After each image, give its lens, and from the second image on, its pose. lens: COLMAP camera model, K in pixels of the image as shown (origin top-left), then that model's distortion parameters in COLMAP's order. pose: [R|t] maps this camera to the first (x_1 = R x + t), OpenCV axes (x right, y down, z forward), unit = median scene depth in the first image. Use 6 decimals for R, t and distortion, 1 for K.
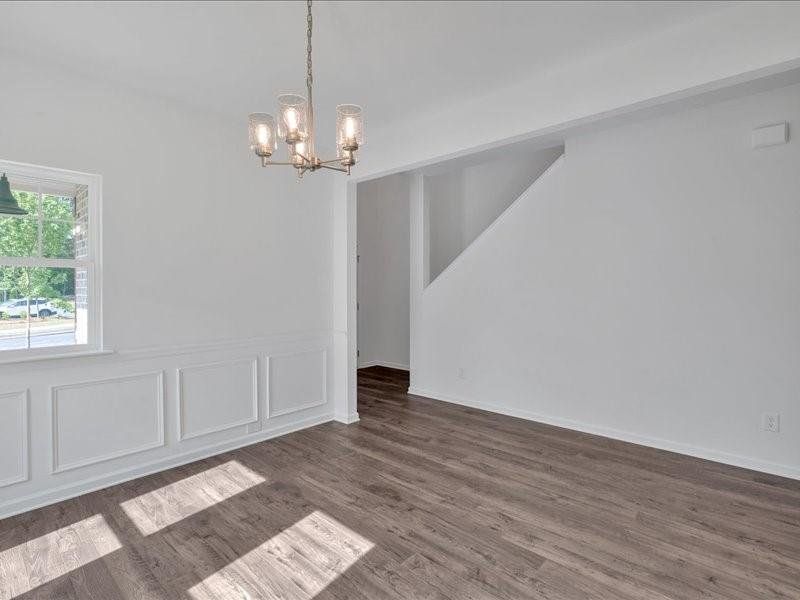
lens RADIAL K [[404.9, 0, 400.0], [0, 404.9, 300.0], [0, 0, 1]] dist [-0.024066, -0.000056]
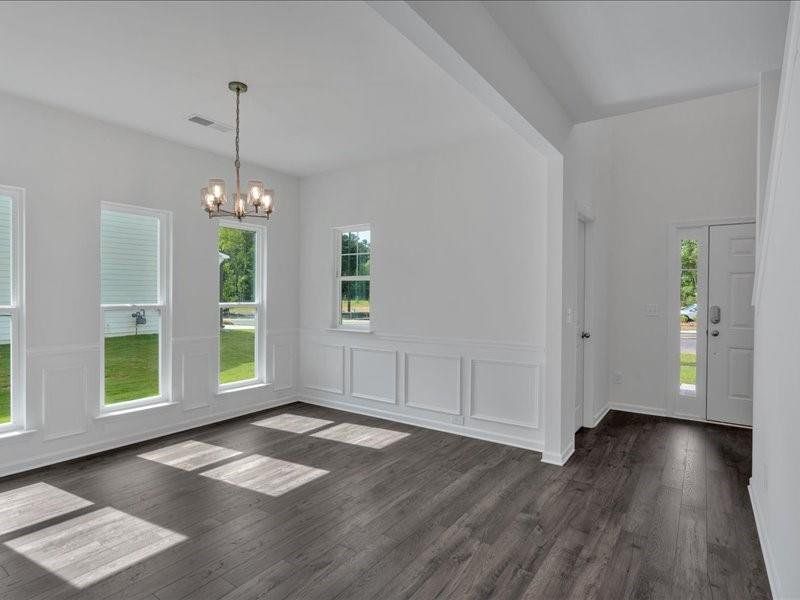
lens RADIAL K [[435.2, 0, 400.0], [0, 435.2, 300.0], [0, 0, 1]] dist [-0.004934, -0.001364]
pose [[0.120682, 0.011141, -0.992629, 0.946637], [-0.024733, 0.999660, 0.008213, -0.015411], [0.992383, 0.023559, 0.120917, 0.845750]]
